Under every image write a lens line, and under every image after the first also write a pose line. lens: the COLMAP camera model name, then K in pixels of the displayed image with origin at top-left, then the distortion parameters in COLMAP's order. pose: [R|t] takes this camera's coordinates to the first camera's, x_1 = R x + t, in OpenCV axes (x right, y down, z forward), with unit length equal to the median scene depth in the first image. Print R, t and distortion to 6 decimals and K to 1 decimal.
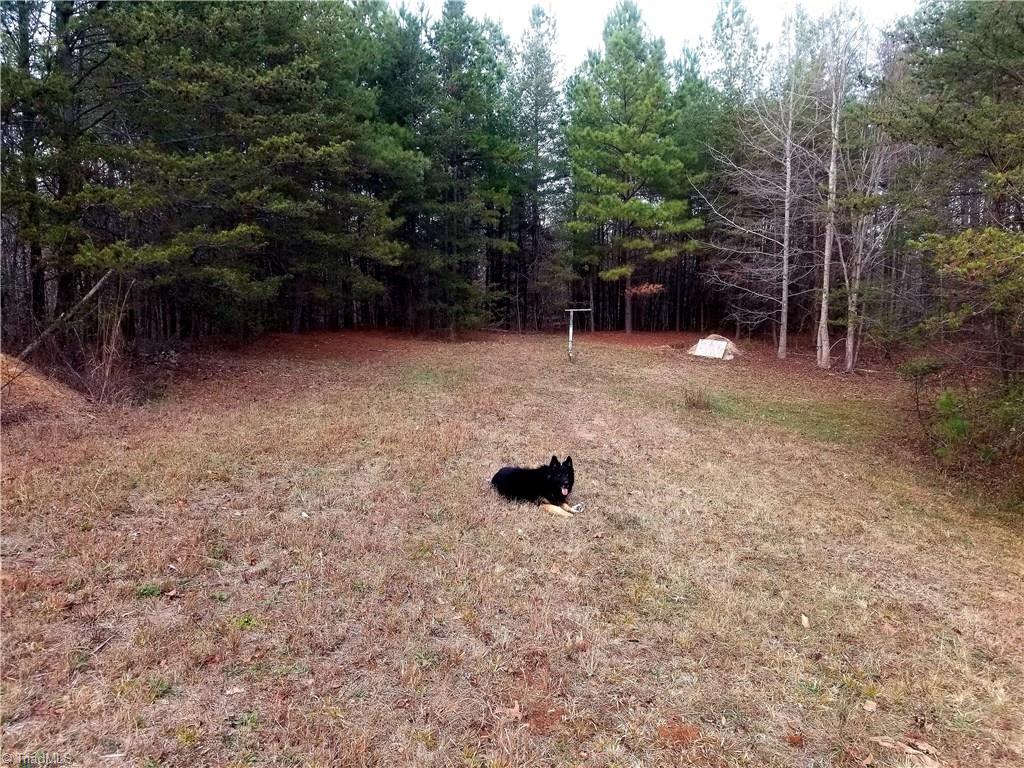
lens RADIAL K [[778.9, 0, 512.0], [0, 778.9, 384.0], [0, 0, 1]] dist [-0.003132, -0.001135]
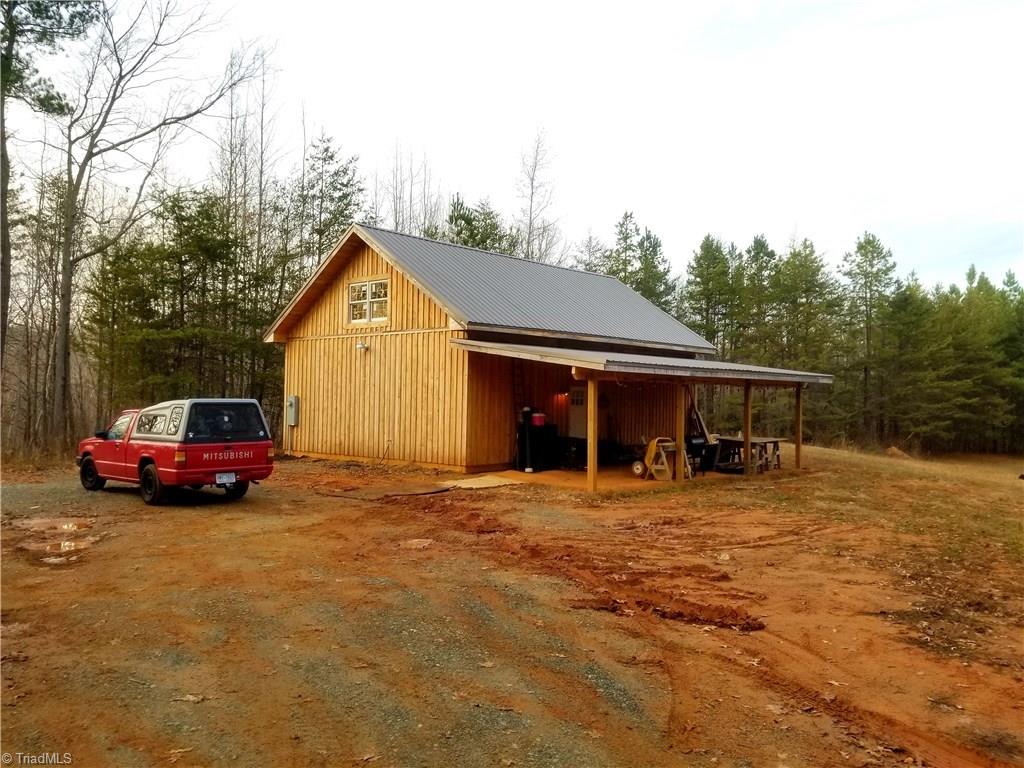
lens RADIAL K [[792.7, 0, 513.9], [0, 792.7, 372.5], [0, 0, 1]] dist [0.100552, -0.180932]
pose [[0.708503, -0.006746, -0.705676, 0.379540], [-0.116812, 0.985040, -0.126697, 0.128661], [0.695973, 0.172196, 0.697115, -1.326157]]
